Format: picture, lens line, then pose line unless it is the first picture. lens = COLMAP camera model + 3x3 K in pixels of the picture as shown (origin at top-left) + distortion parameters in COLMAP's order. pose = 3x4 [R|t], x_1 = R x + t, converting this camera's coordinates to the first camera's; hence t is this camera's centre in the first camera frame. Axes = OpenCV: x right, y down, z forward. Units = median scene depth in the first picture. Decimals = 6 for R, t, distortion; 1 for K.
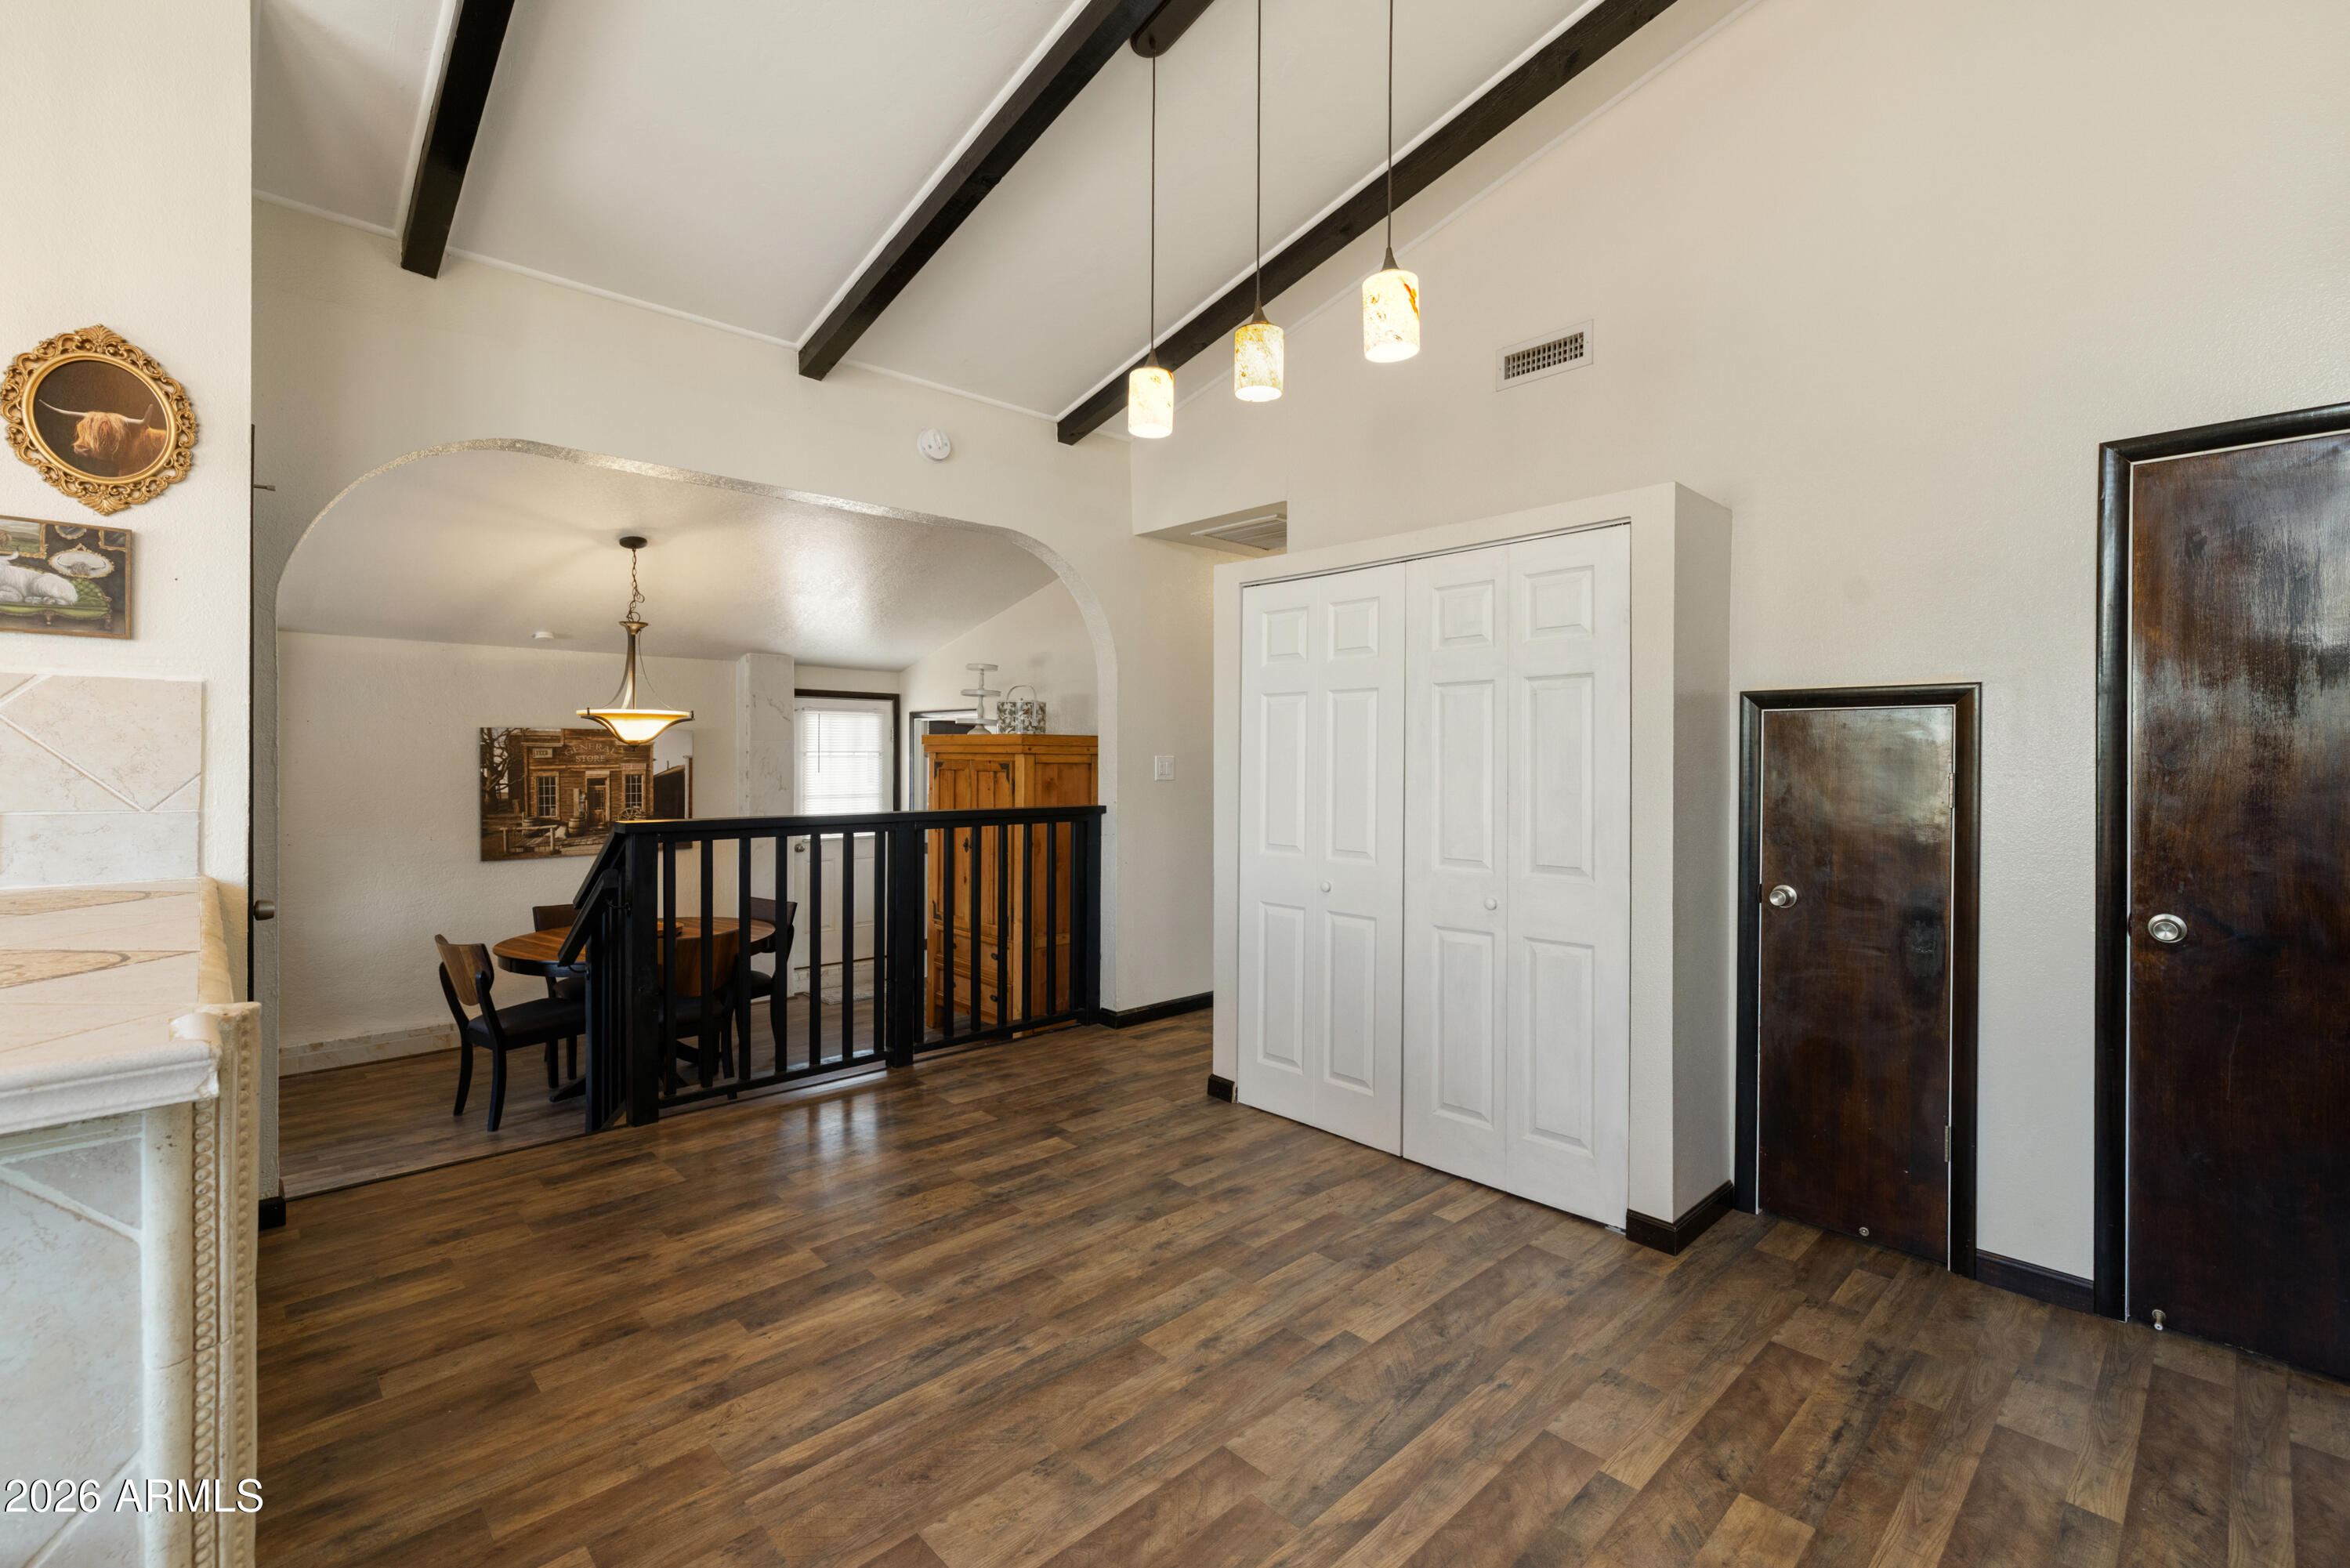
lens RADIAL K [[1022.7, 0, 1186.6], [0, 1022.7, 764.1], [0, 0, 1]] dist [-0.004064, 0.001719]
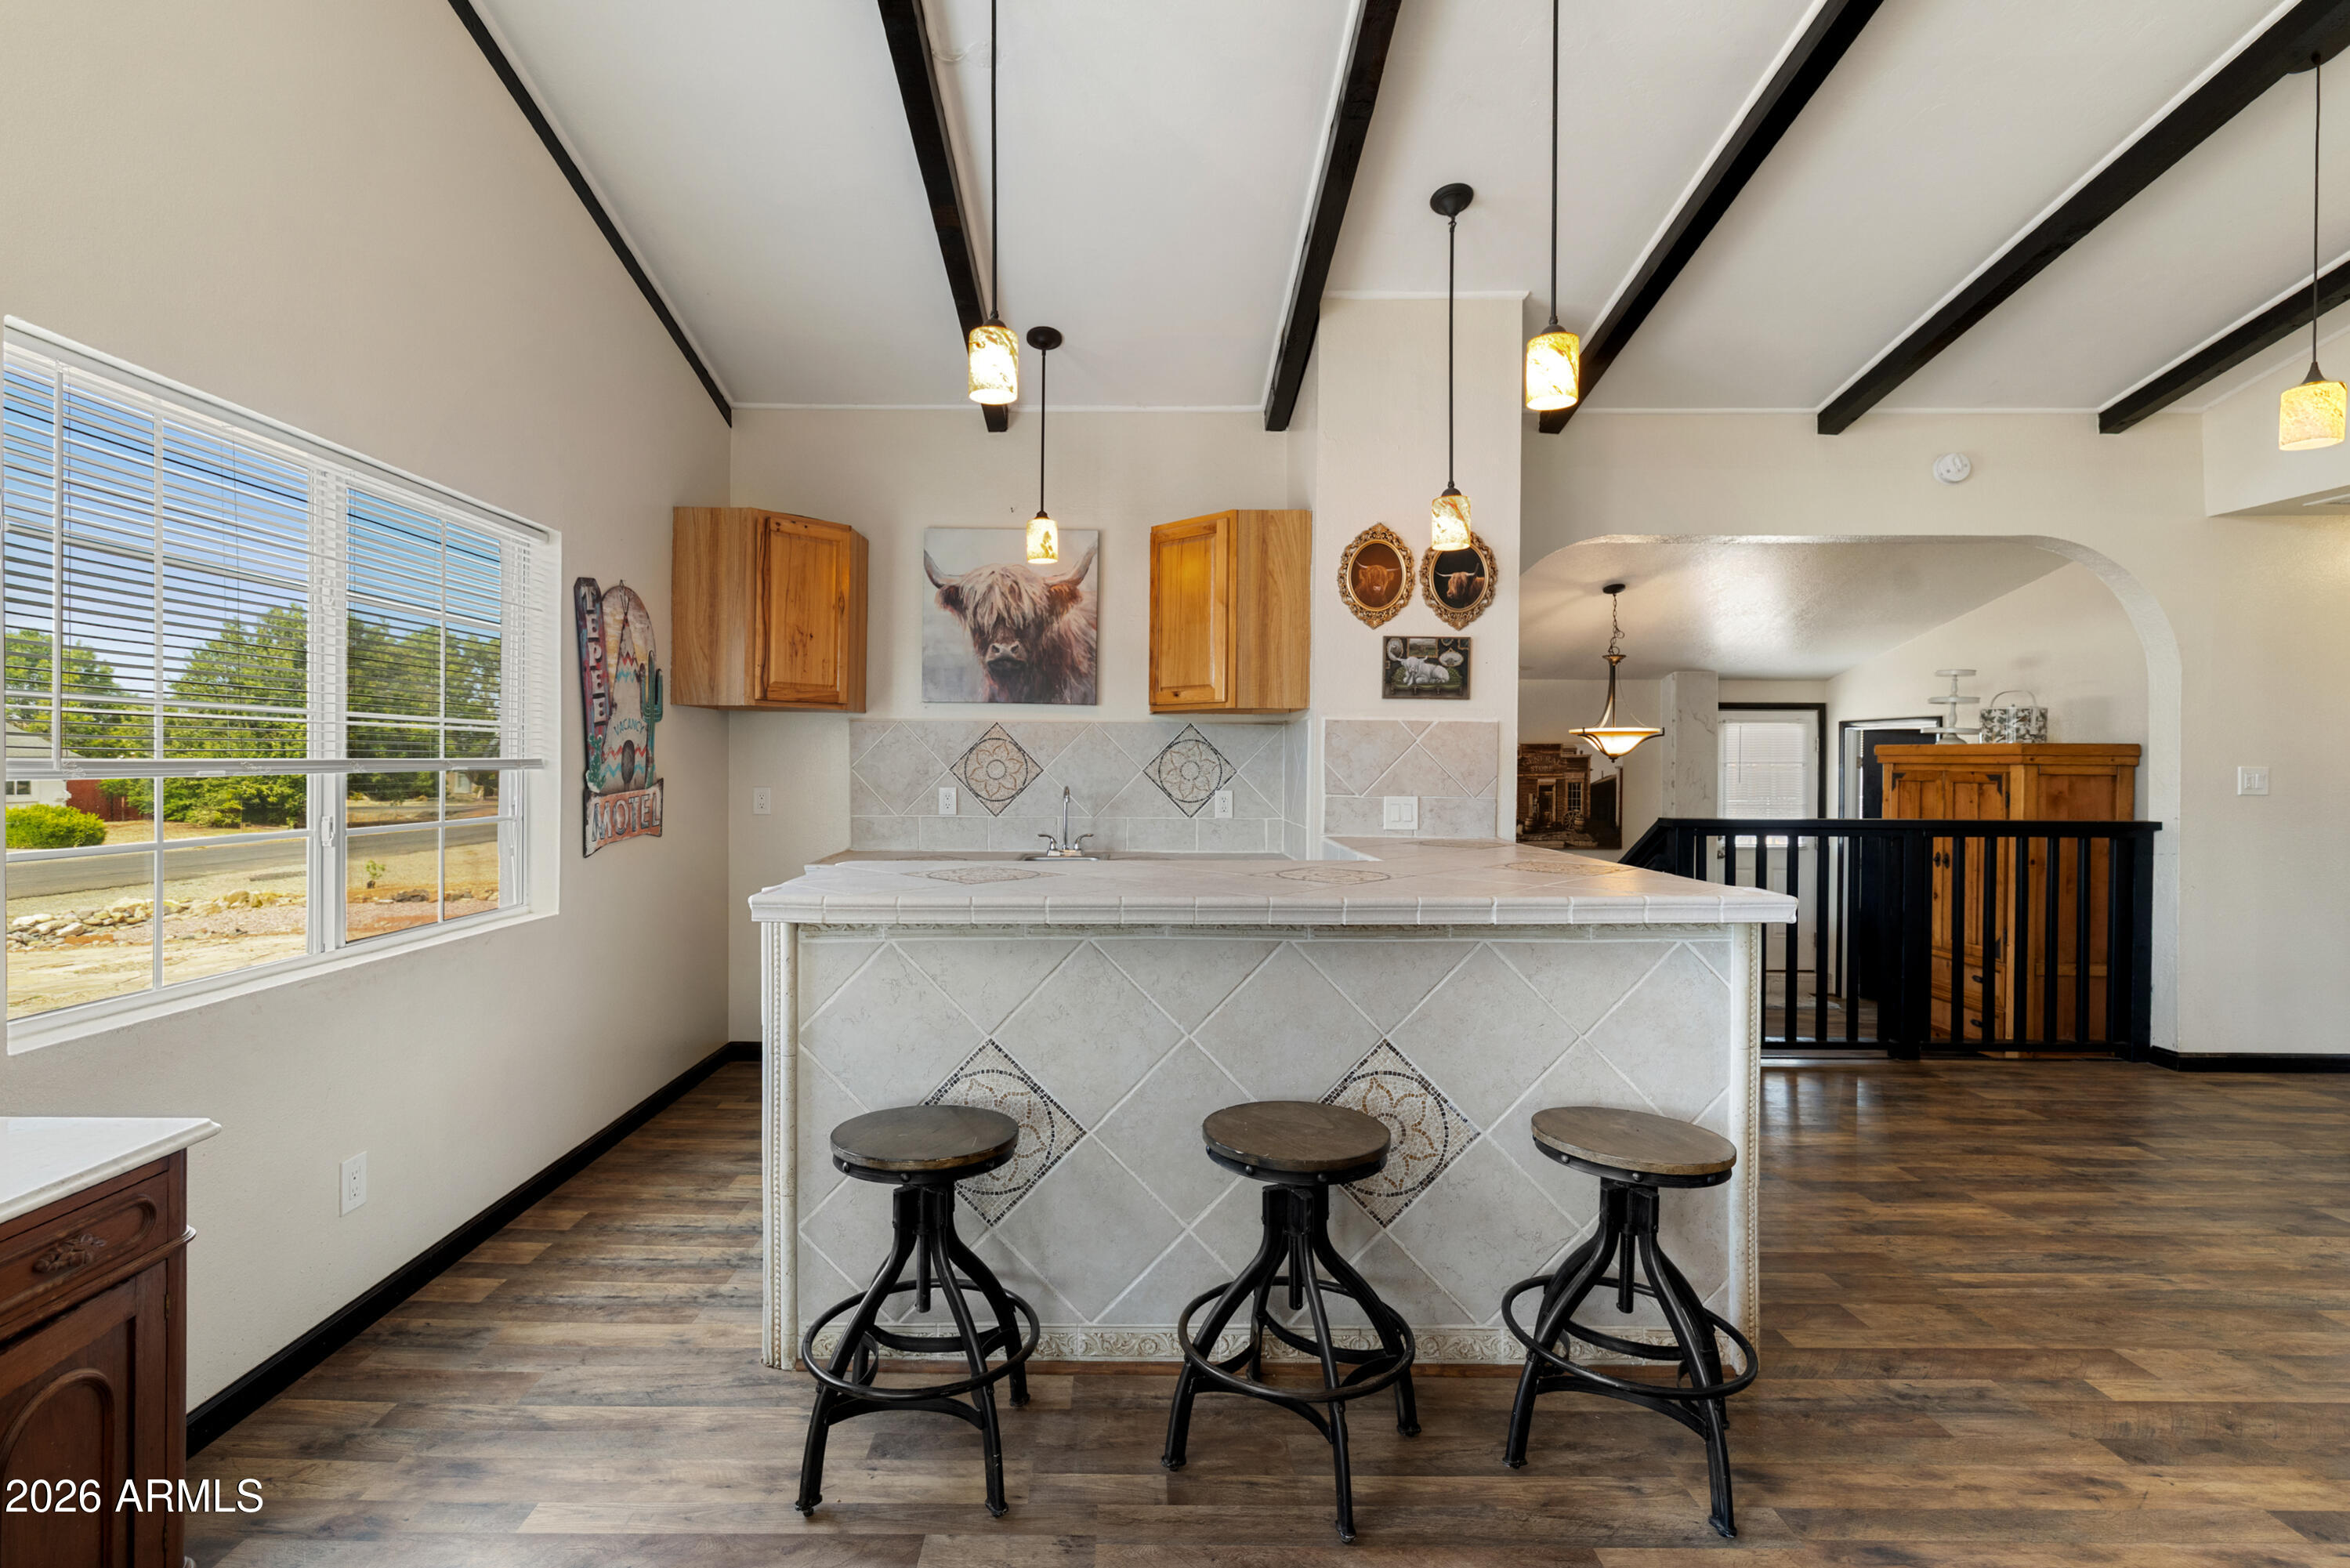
lens RADIAL K [[1022.7, 0, 1198.7], [0, 1022.7, 772.8], [0, 0, 1]] dist [-0.004064, 0.001719]
pose [[0.714050, 0.005266, -0.700075, -0.051606], [-0.006753, 0.999977, 0.000634, 0.002146], [0.700062, 0.004275, 0.714069, -0.219543]]
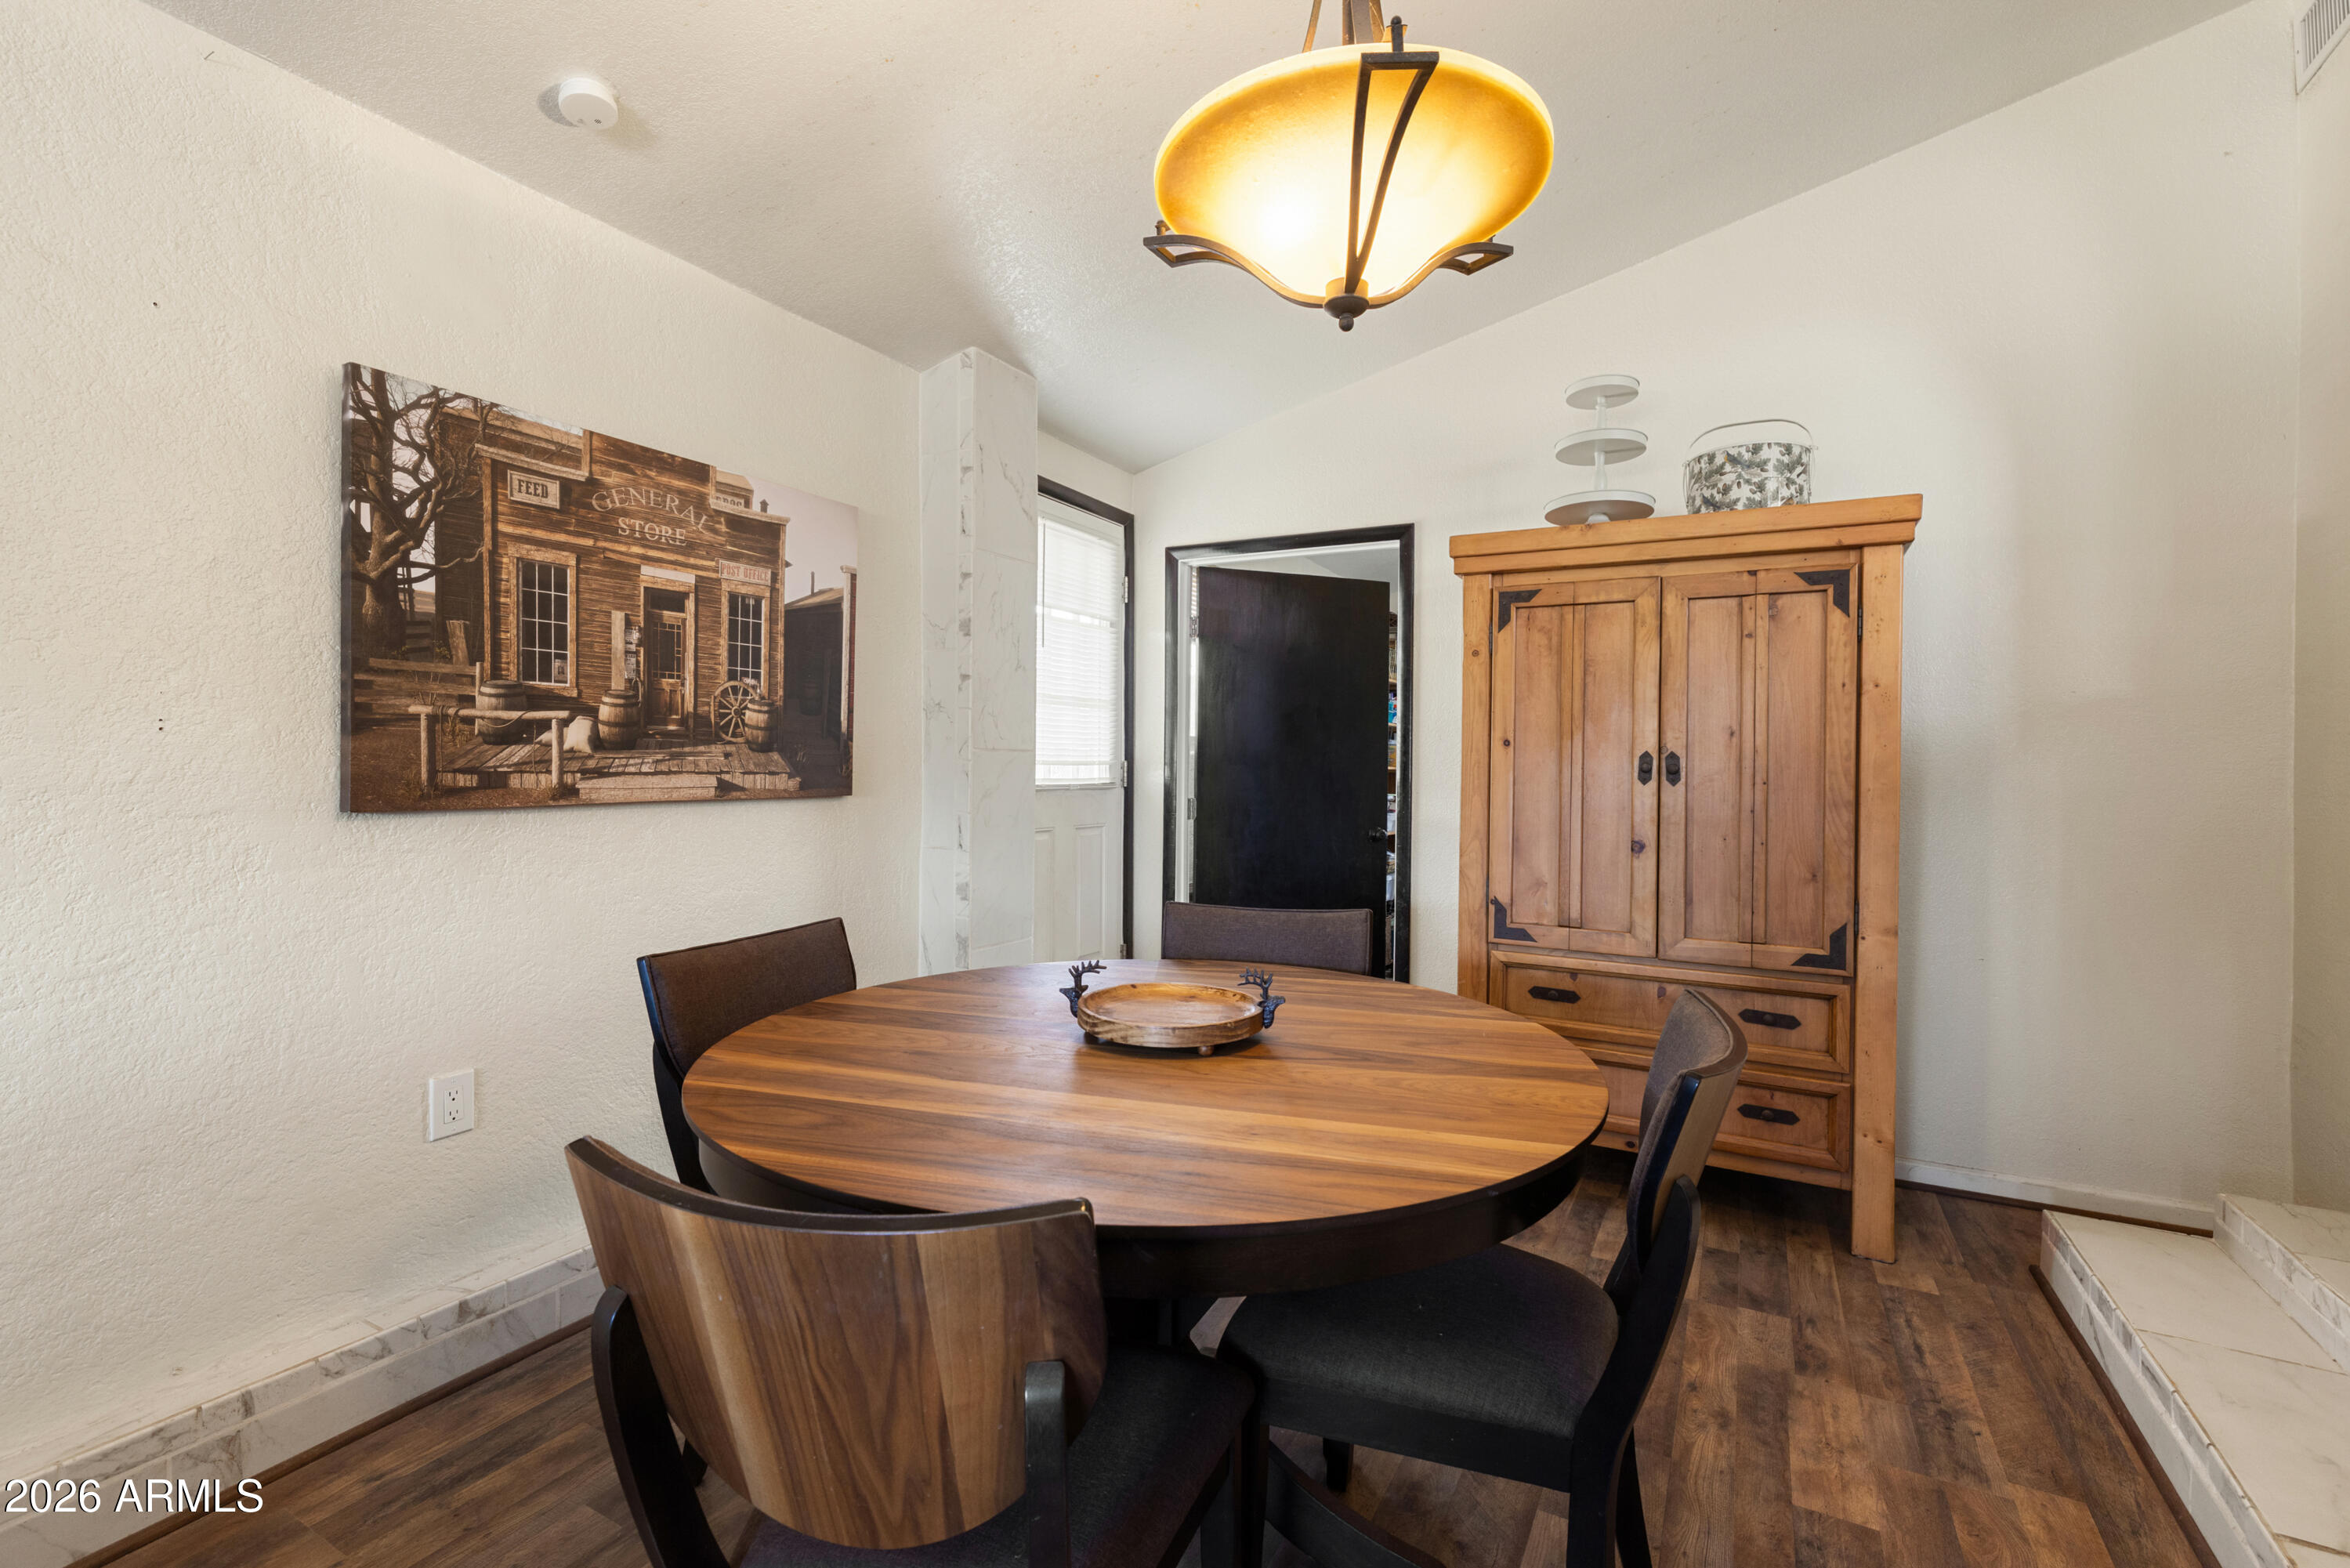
lens RADIAL K [[1022.7, 0, 1166.3], [0, 1022.7, 768.6], [0, 0, 1]] dist [-0.004064, 0.001719]
pose [[0.954637, 0.001524, 0.297767, -0.833894], [-0.000688, 0.999996, -0.002914, 0.125454], [-0.297770, 0.002577, 0.954634, 0.974487]]
